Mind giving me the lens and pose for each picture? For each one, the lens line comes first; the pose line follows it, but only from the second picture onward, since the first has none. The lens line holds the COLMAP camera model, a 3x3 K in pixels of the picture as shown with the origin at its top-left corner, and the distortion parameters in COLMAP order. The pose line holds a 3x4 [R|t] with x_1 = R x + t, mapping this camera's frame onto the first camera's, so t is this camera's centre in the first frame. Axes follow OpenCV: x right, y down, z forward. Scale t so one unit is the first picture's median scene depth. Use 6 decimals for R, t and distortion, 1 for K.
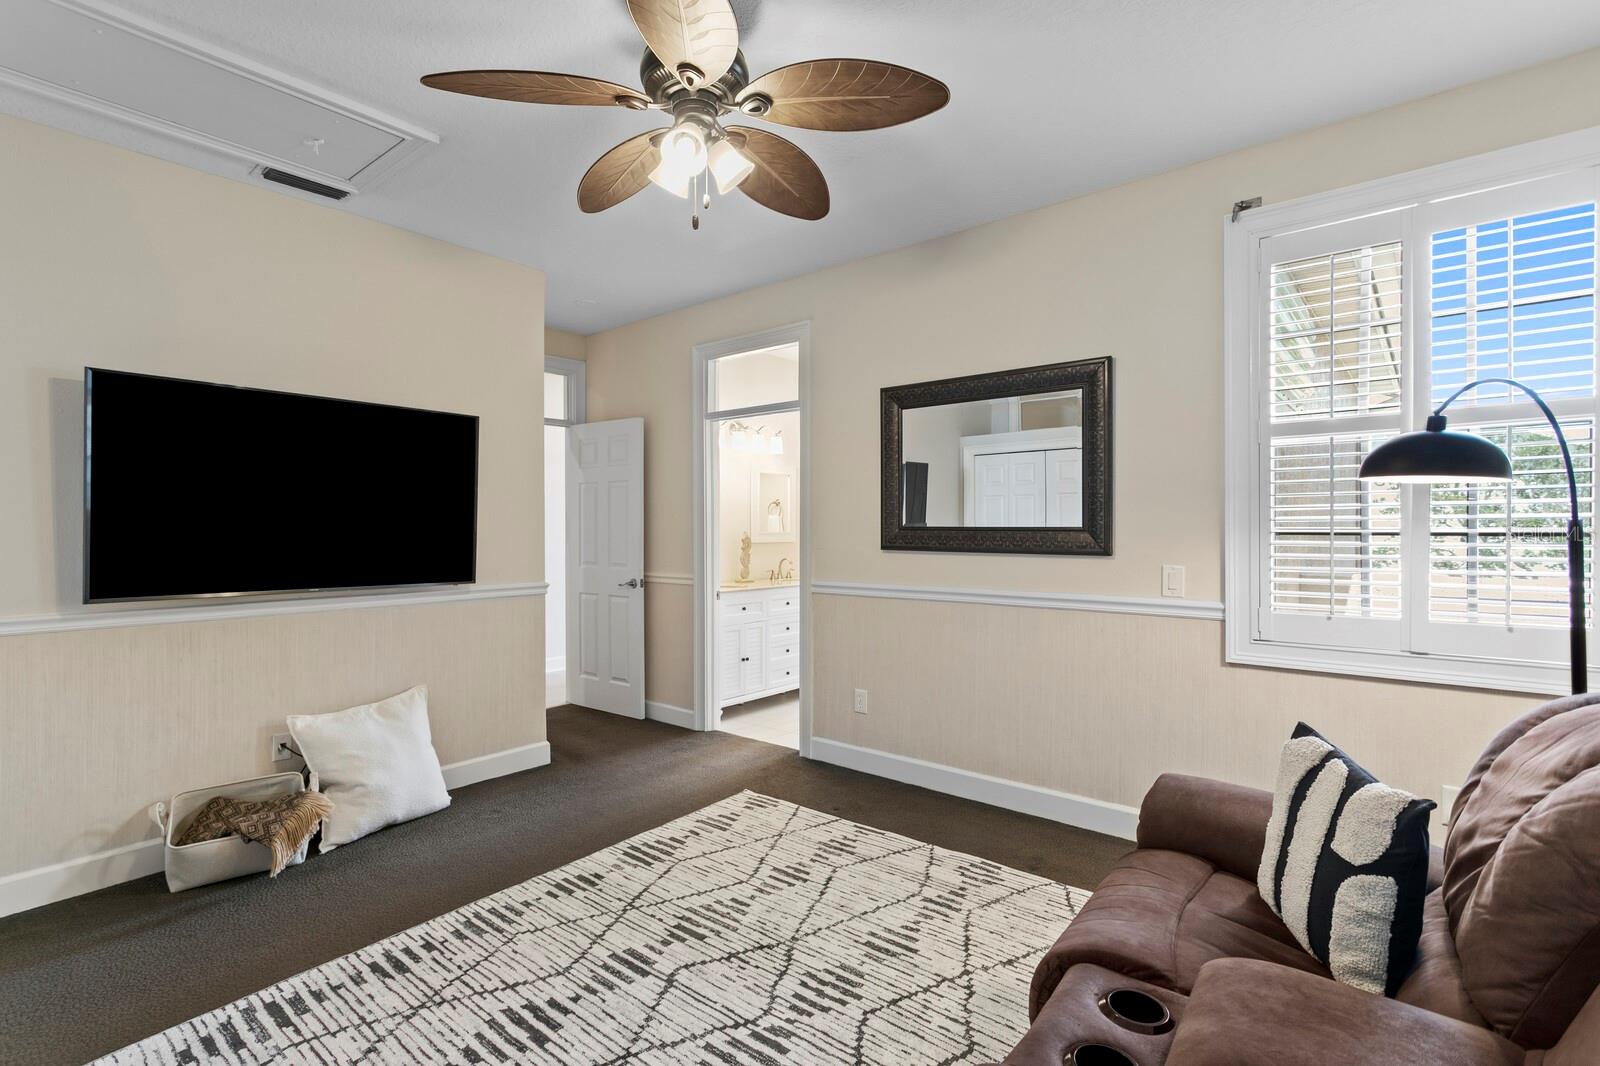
lens RADIAL K [[744.7, 0, 800.0], [0, 744.7, 533.0], [0, 0, 1]] dist [0.018772, -0.000891]
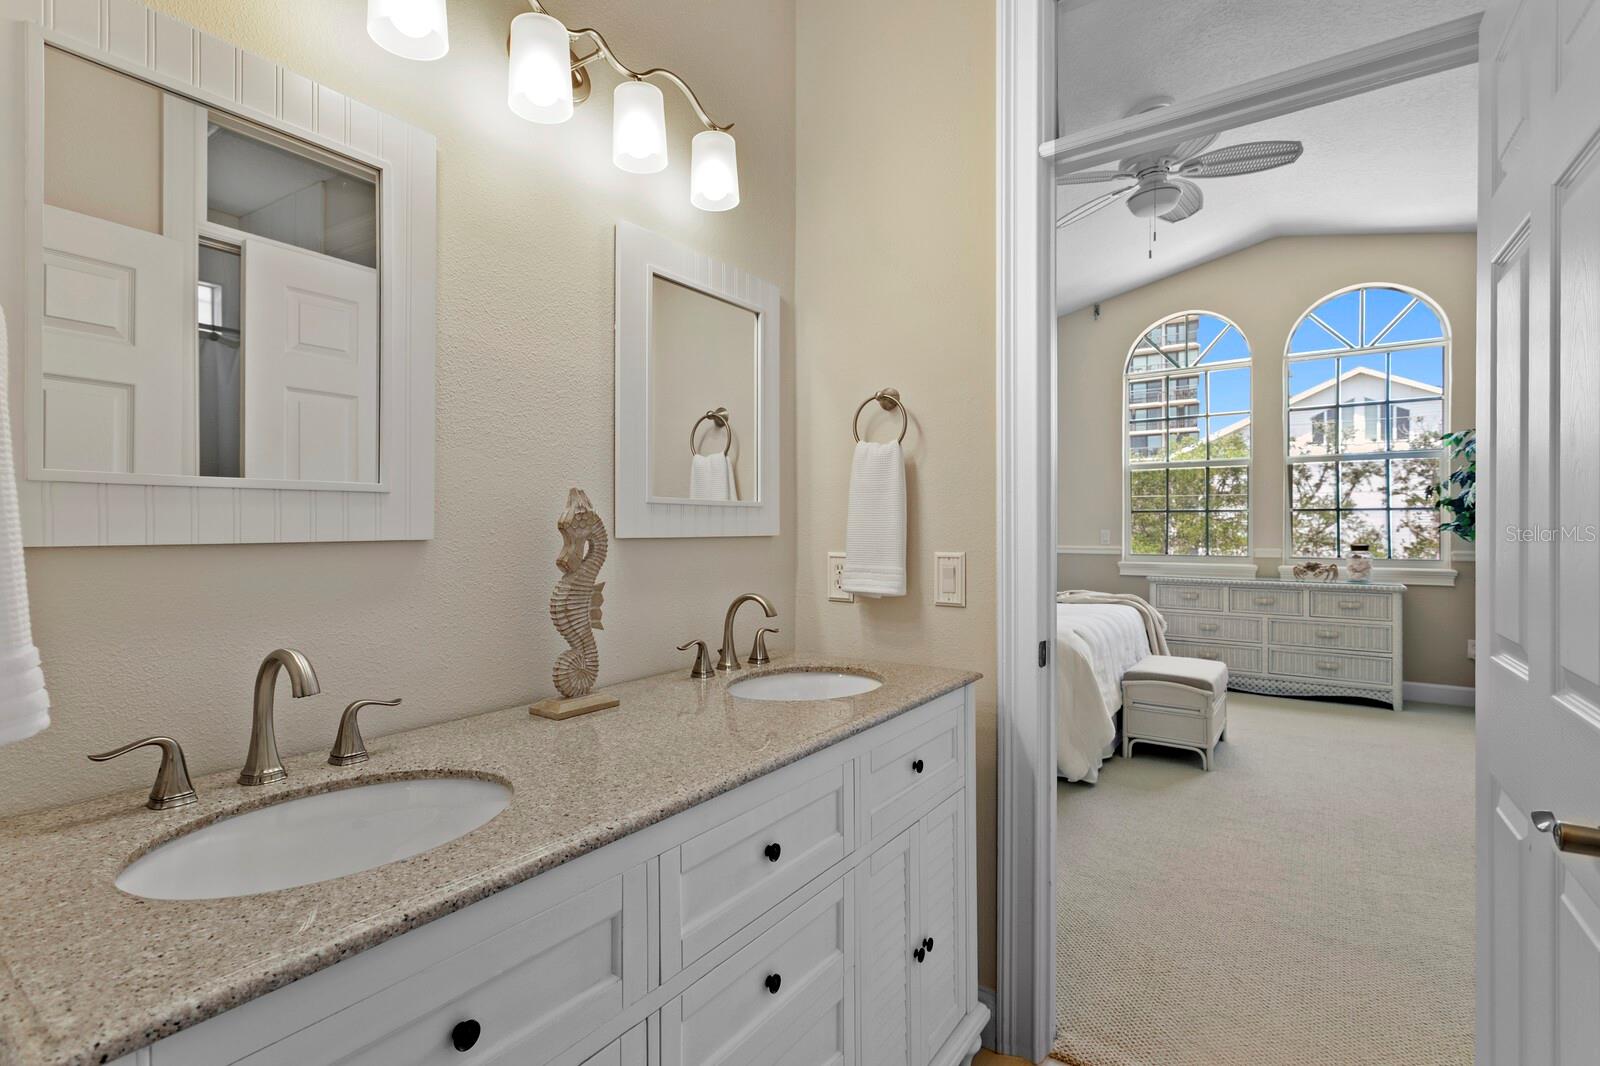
lens RADIAL K [[744.7, 0, 800.0], [0, 744.7, 533.0], [0, 0, 1]] dist [0.018772, -0.000891]
pose [[0.997013, 0.003662, 0.077151, -0.022708], [-0.003528, 0.999992, -0.001877, 0.011917], [-0.077157, 0.001600, 0.997018, 0.748032]]
